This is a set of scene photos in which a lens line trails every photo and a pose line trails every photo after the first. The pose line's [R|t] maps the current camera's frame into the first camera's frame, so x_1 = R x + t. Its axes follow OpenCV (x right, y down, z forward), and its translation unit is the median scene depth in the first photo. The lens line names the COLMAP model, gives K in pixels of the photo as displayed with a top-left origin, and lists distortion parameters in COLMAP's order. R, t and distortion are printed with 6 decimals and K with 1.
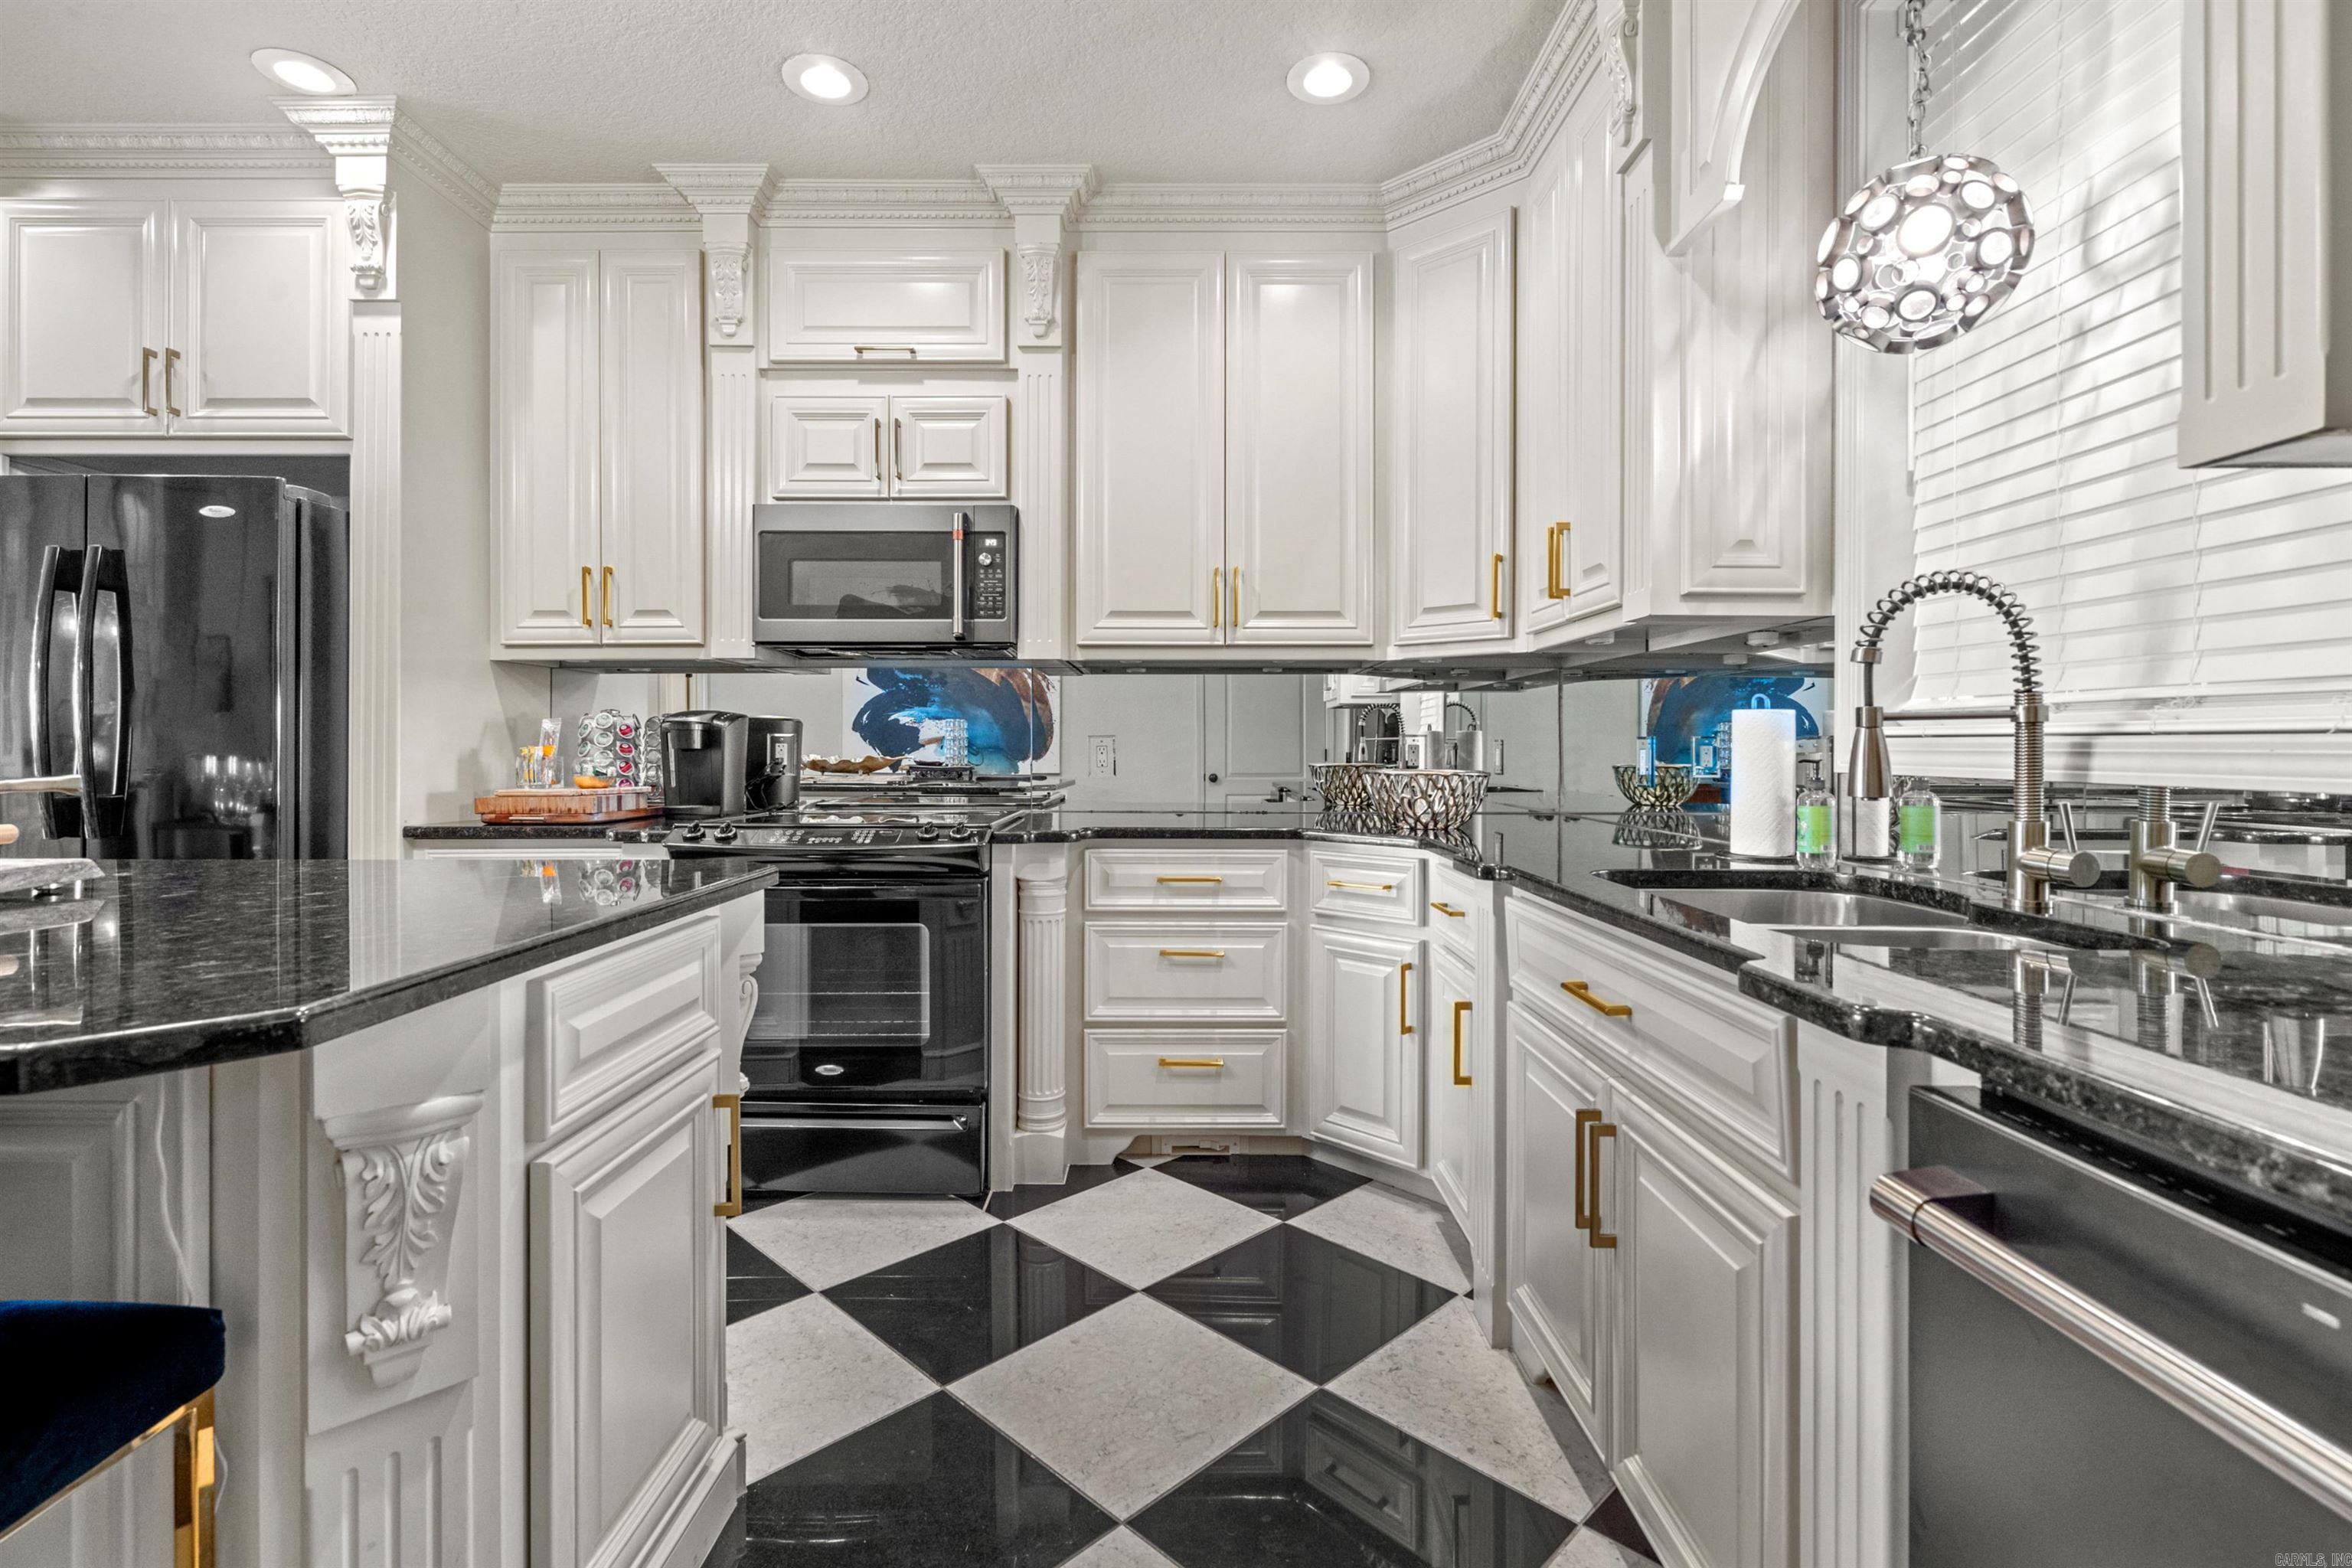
lens RADIAL K [[1076.1, 0, 1172.1], [0, 1076.1, 746.8], [0, 0, 1]] dist [-0.004285, 0.001329]
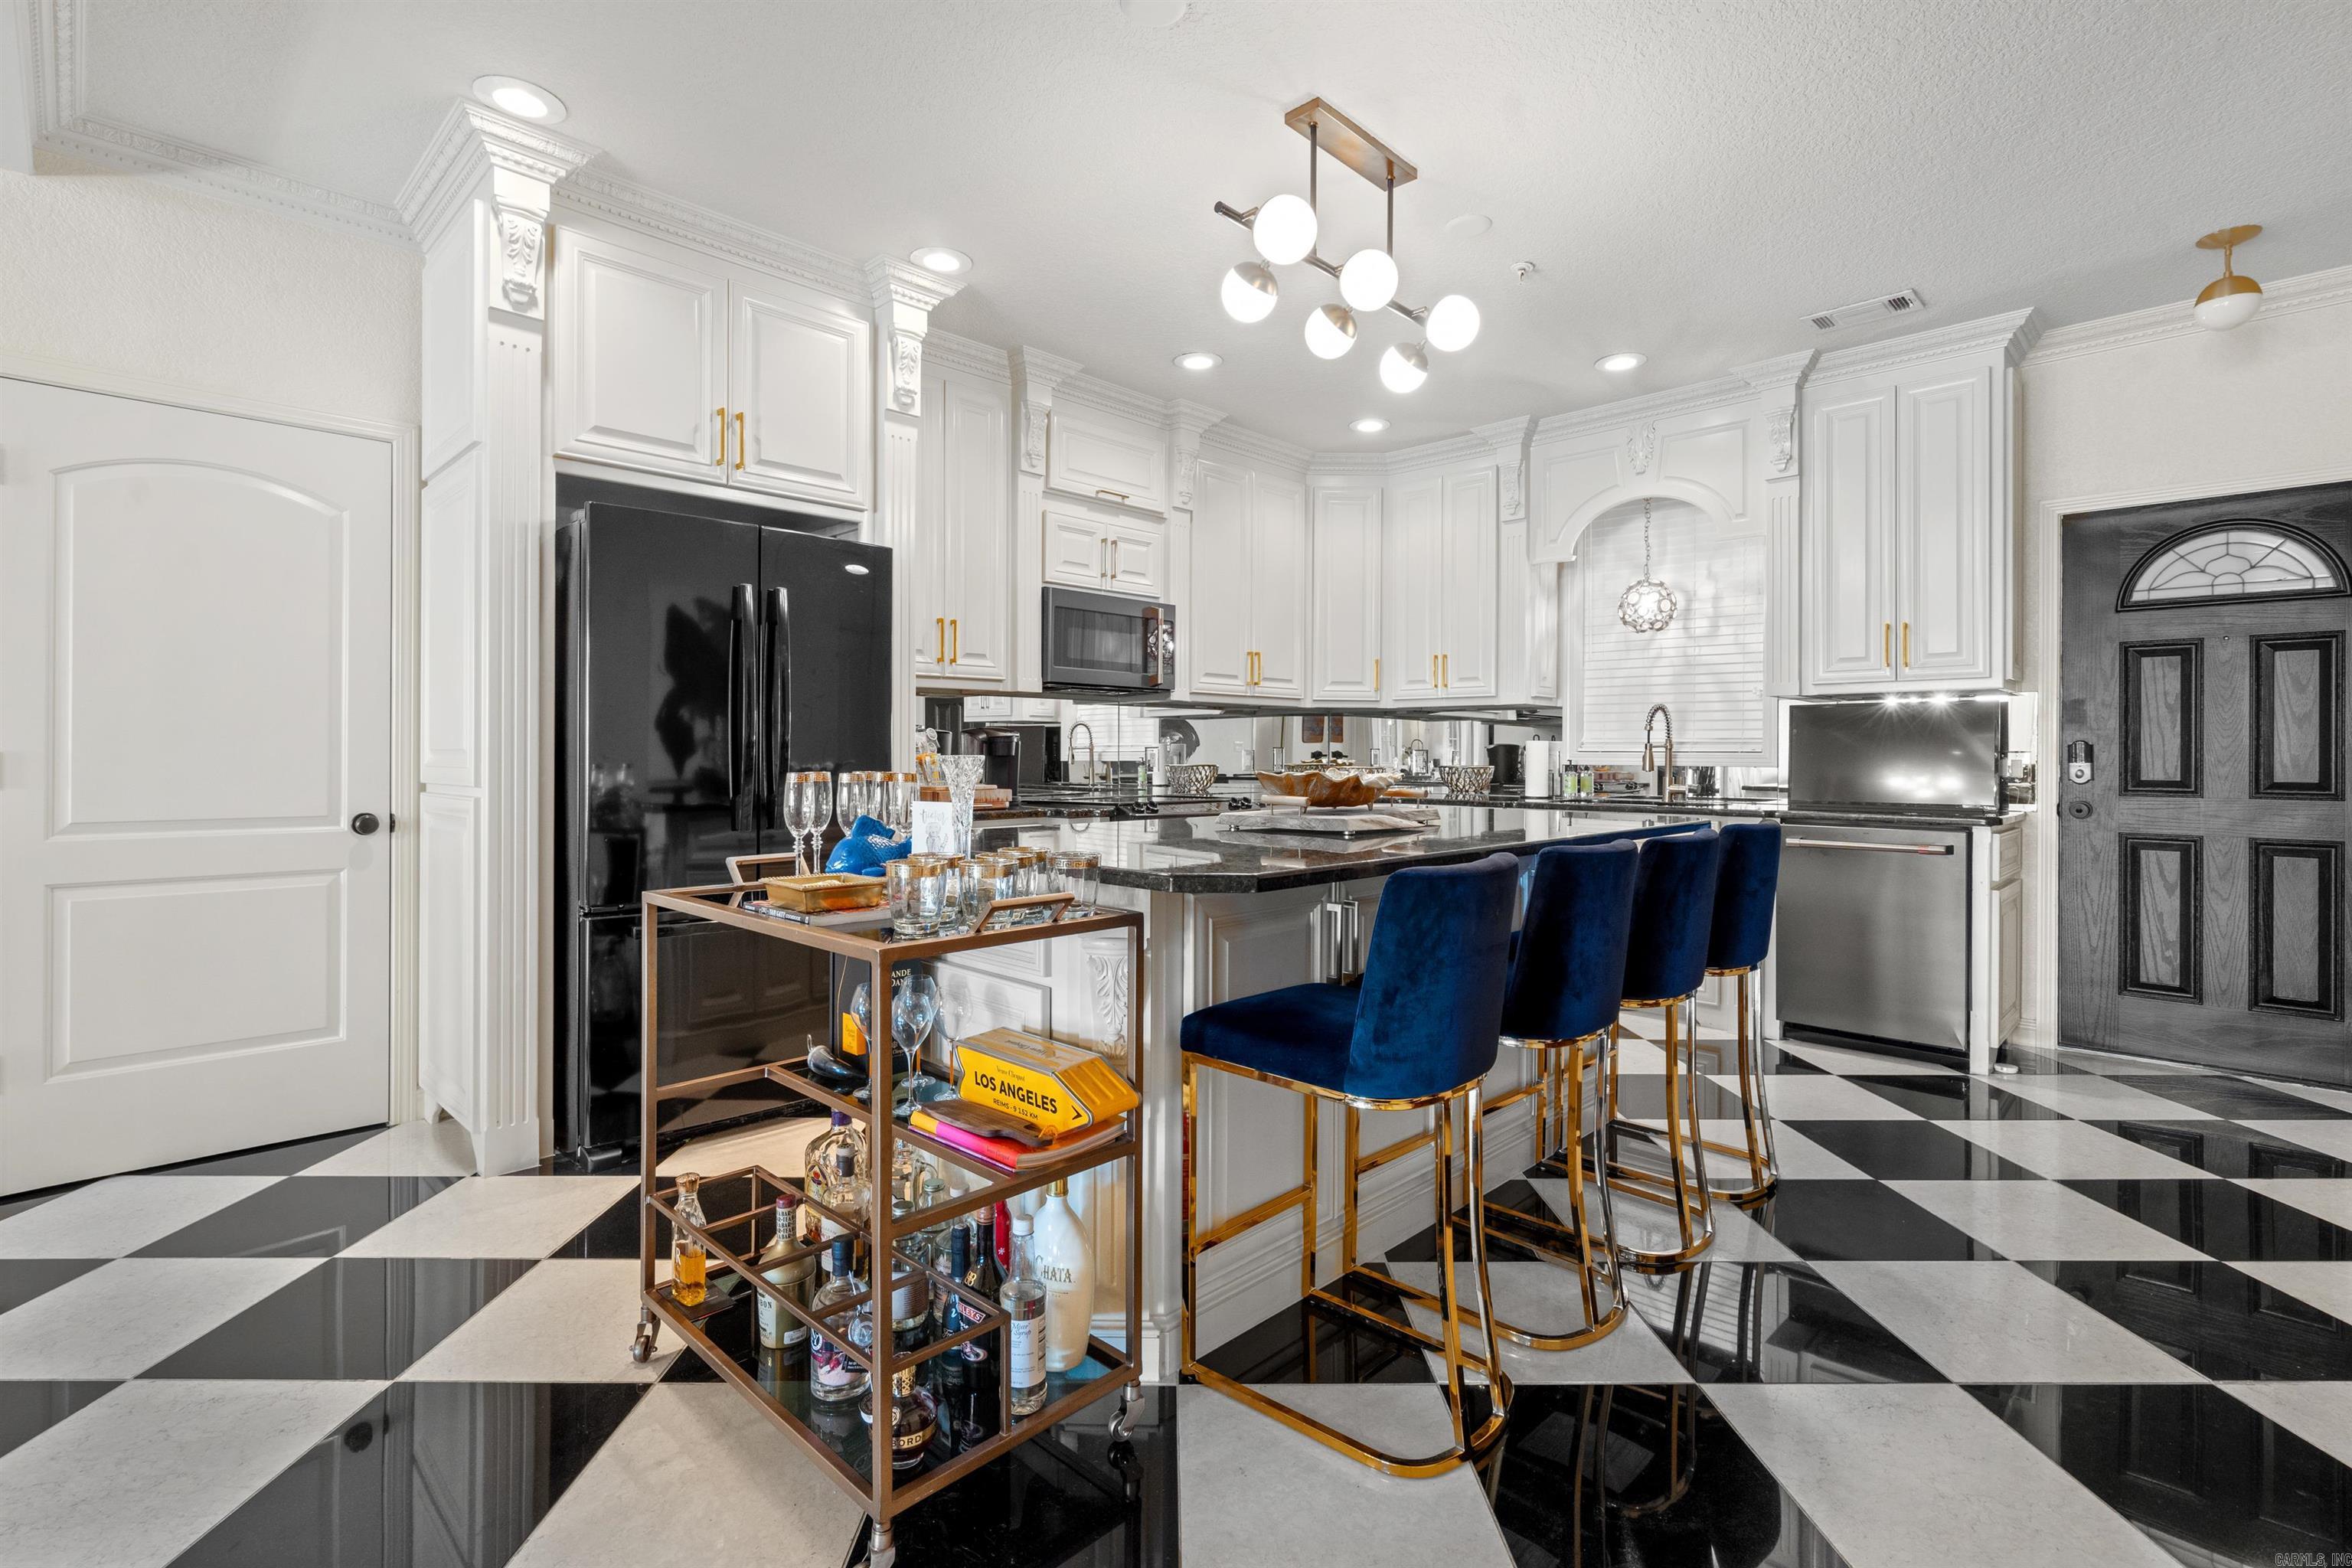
lens RADIAL K [[1091.8, 0, 1182.8], [0, 1091.8, 756.5], [0, 0, 1]] dist [0.000382, 0.001324]
pose [[0.696253, -0.000507, 0.717797, -1.409195], [-0.001795, 0.999995, 0.002447, -0.001469], [-0.717795, -0.002992, 0.696248, -0.161995]]
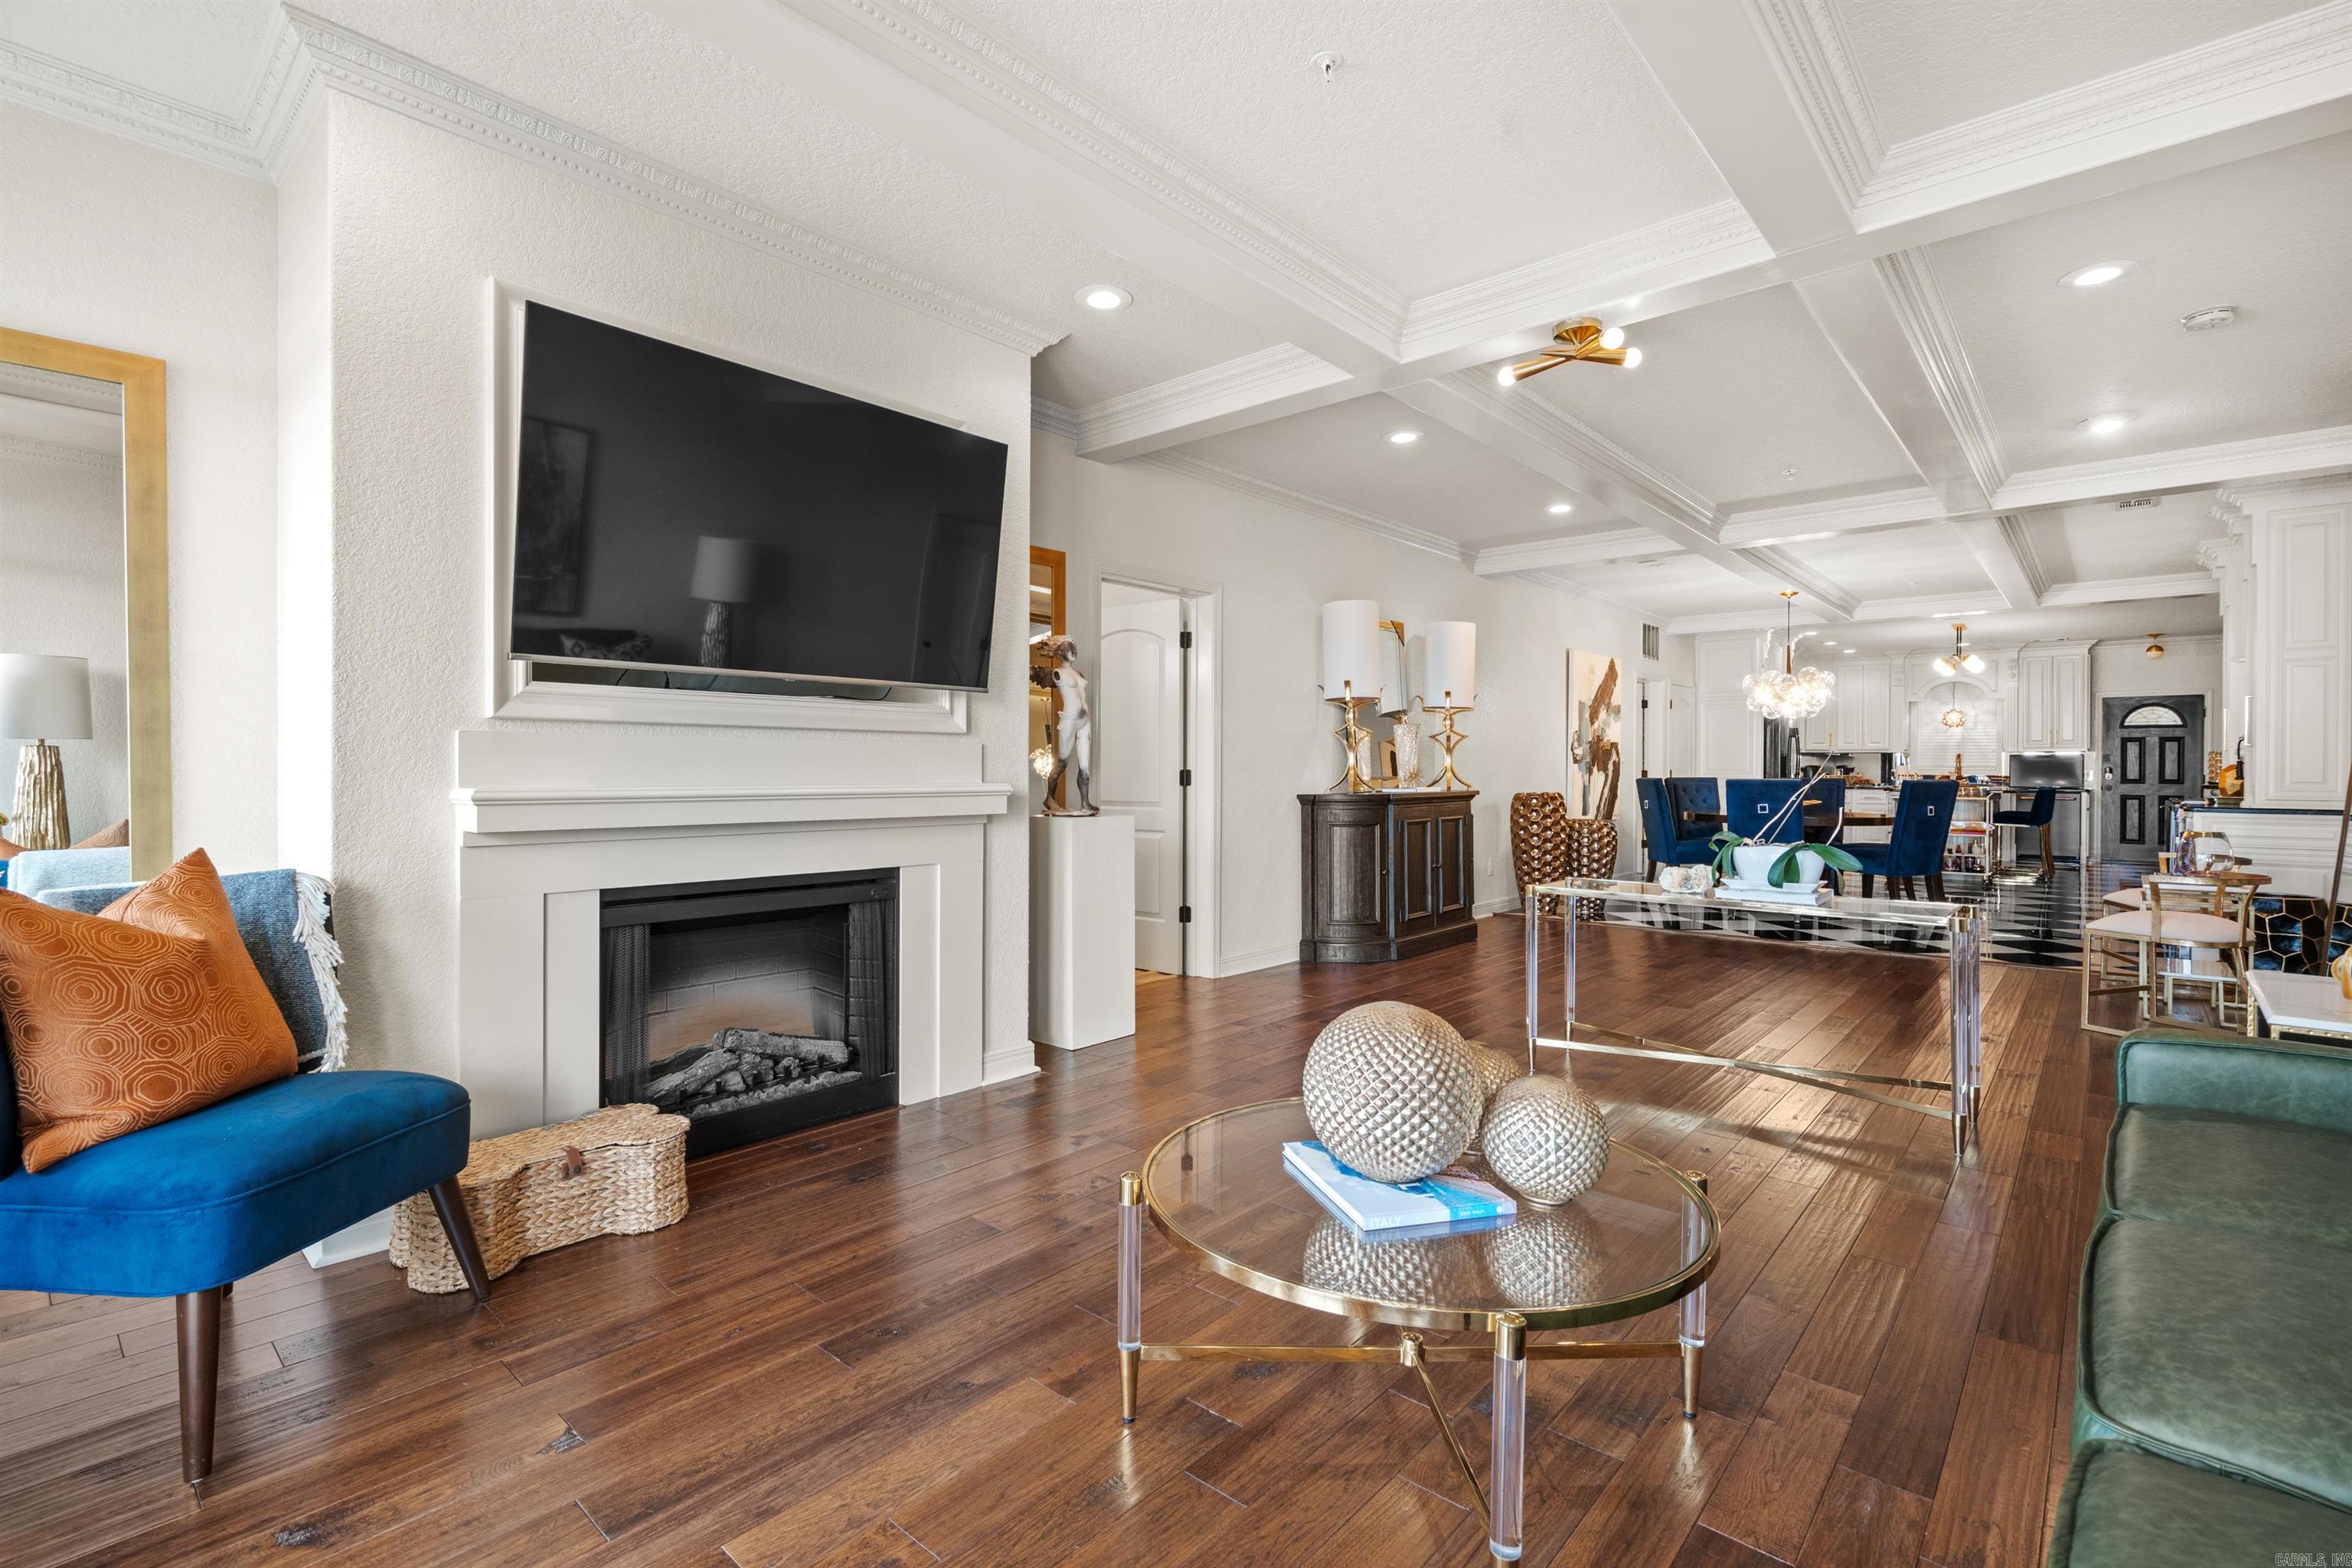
lens RADIAL K [[1067.4, 0, 1172.7], [0, 1067.4, 774.0], [0, 0, 1]] dist [-0.001467, 0.000798]
pose [[0.662747, -0.002246, 0.748840, -5.640542], [-0.003569, 0.999975, 0.006158, -0.004216], [-0.748835, -0.006754, 0.662722, -0.035769]]
